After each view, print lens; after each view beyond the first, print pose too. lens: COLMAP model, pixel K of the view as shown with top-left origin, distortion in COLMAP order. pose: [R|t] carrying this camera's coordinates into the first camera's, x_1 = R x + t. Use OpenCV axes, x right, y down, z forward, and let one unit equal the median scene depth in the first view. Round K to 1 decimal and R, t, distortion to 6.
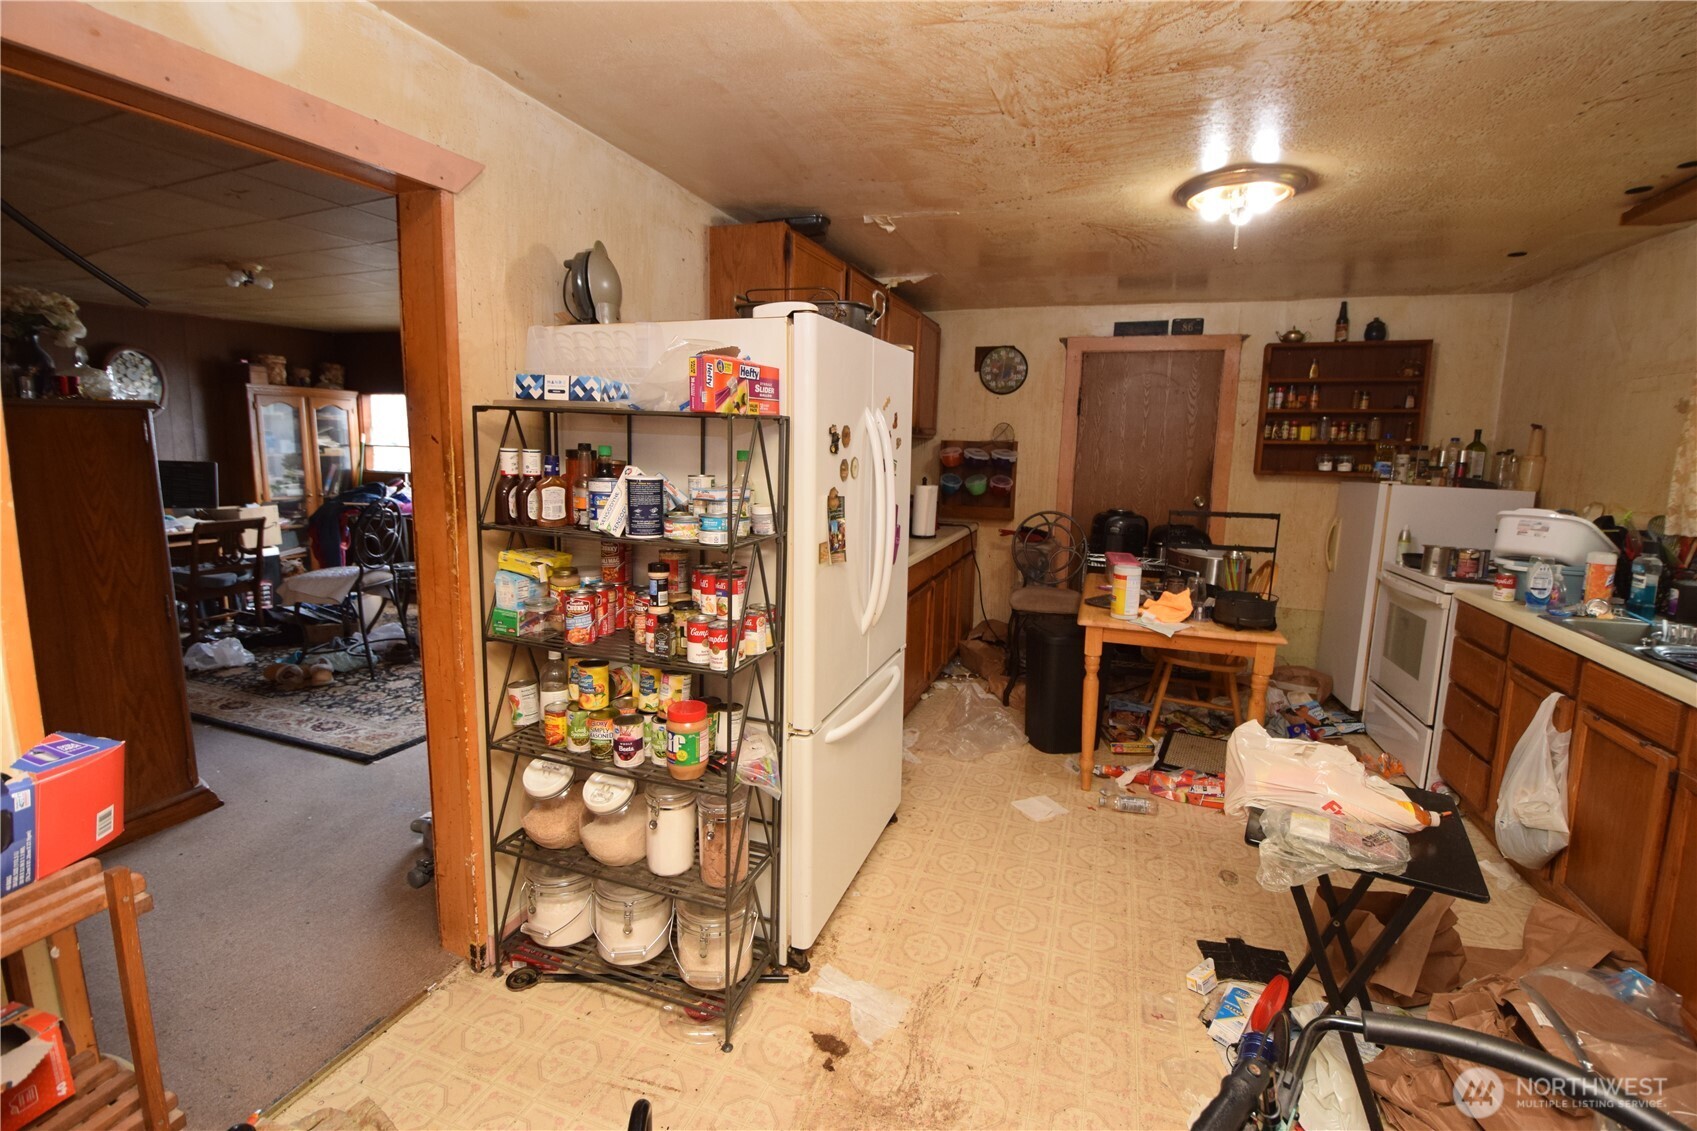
lens RADIAL K [[742.5, 0, 855.8], [0, 742.5, 553.1], [0, 0, 1]] dist [0.004185, -0.016334]
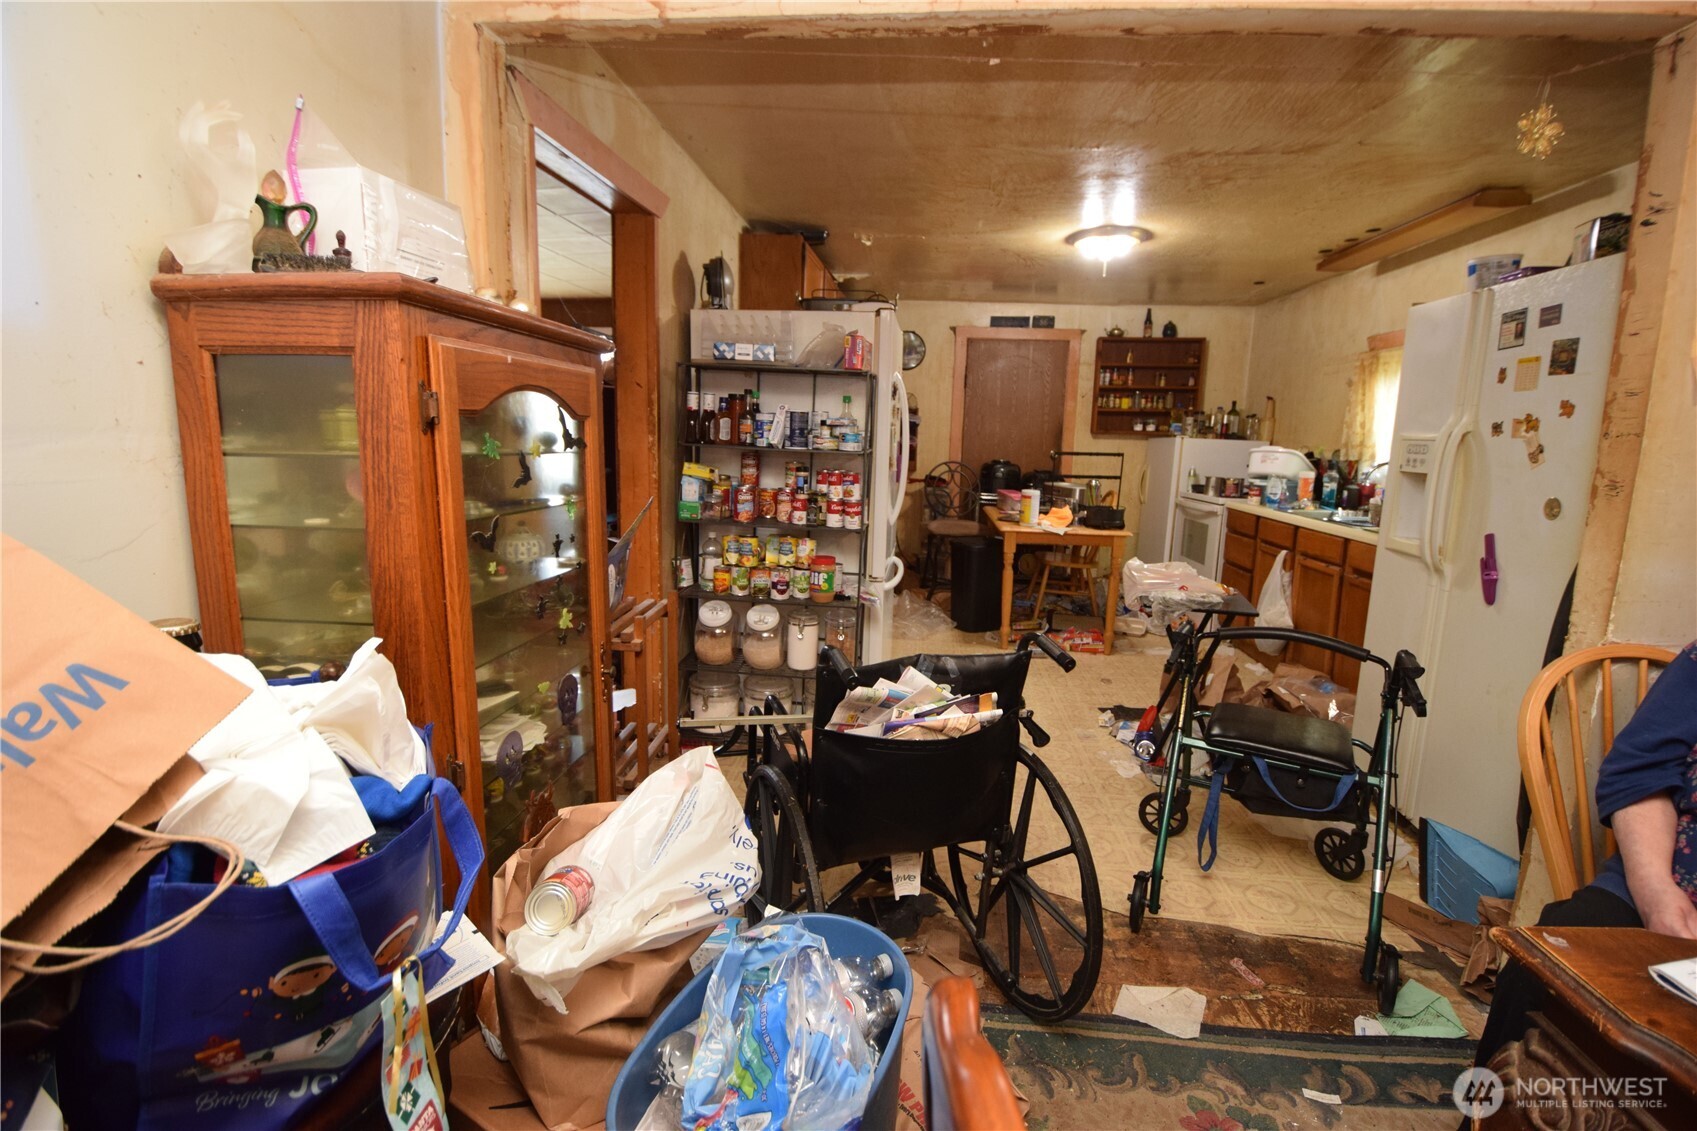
lens RADIAL K [[742.5, 0, 851.9], [0, 742.5, 551.2], [0, 0, 1]] dist [0.004185, -0.016334]
pose [[0.971404, -0.033087, 0.235115, -0.253132], [0.027831, 0.999284, 0.025640, 0.072883], [-0.235795, -0.018363, 0.971629, -0.259833]]
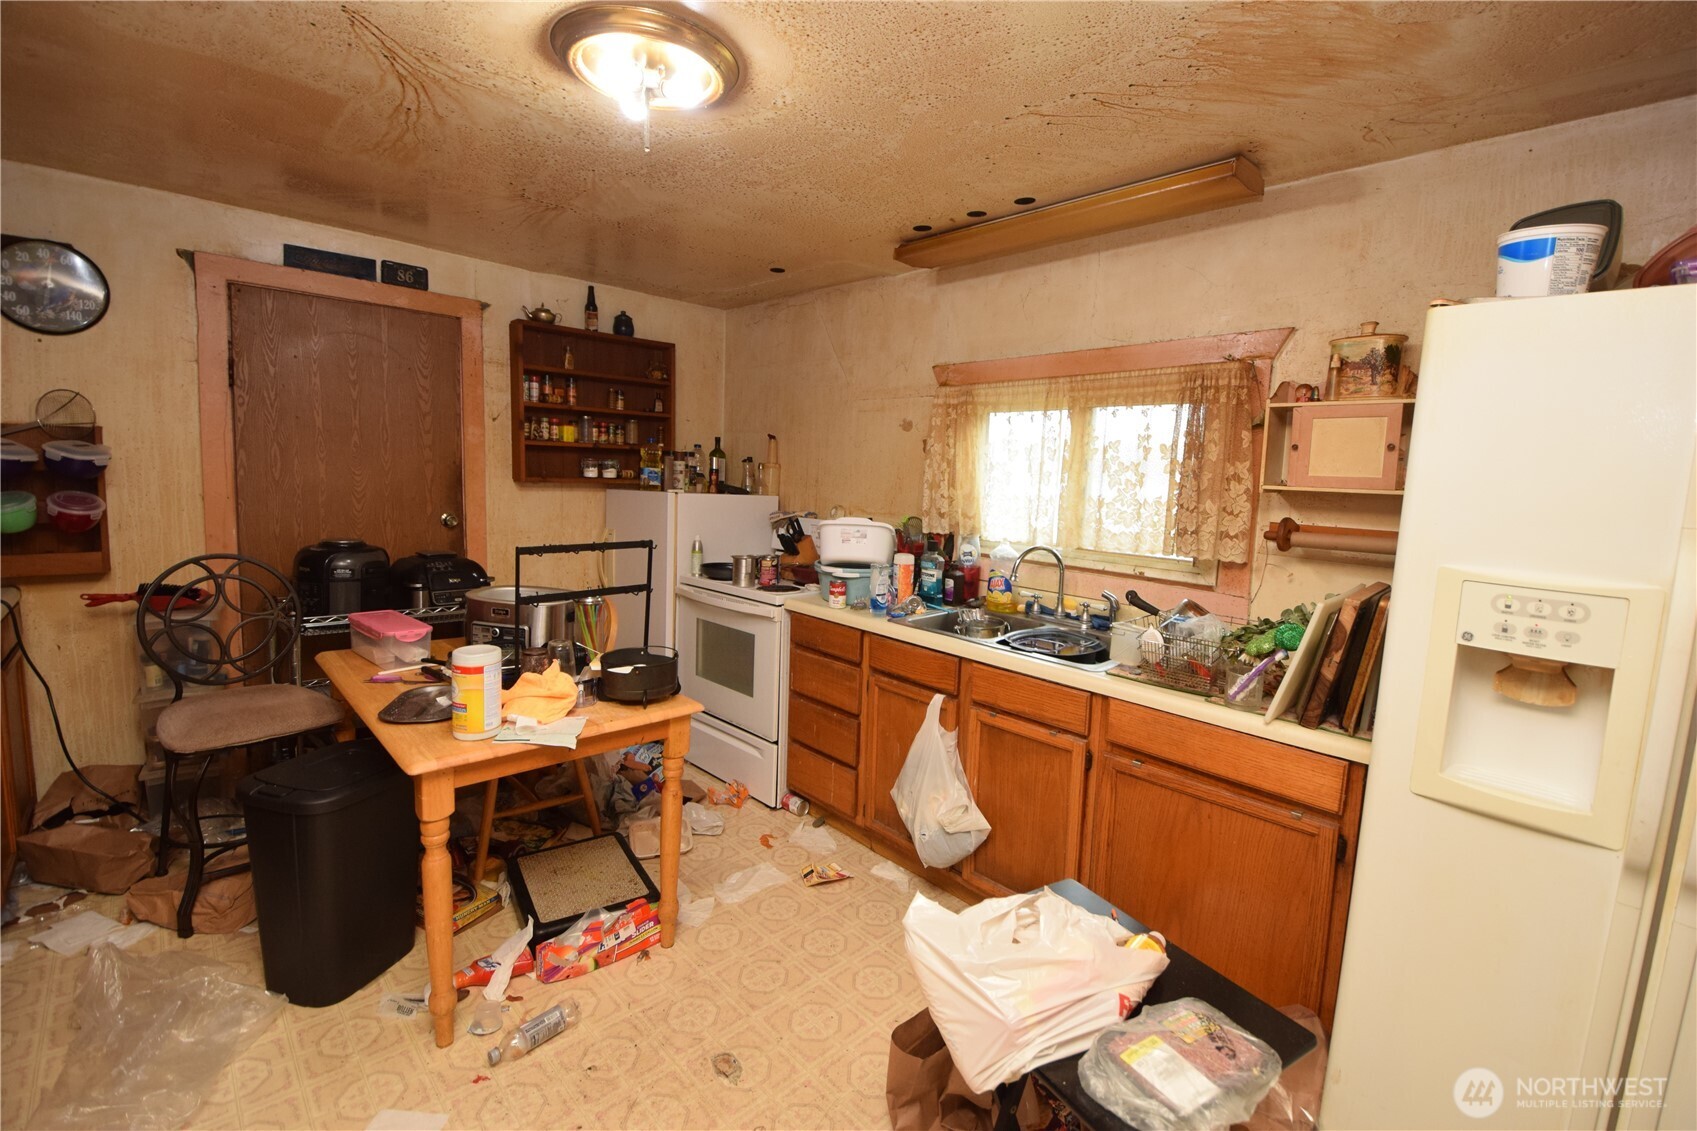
lens RADIAL K [[742.5, 0, 865.3], [0, 742.5, 553.4], [0, 0, 1]] dist [0.004185, -0.016334]
pose [[0.452200, -0.099528, 0.886346, -0.010109], [0.094039, 0.993536, 0.063587, -0.053689], [-0.886945, 0.054596, 0.458636, 0.358332]]
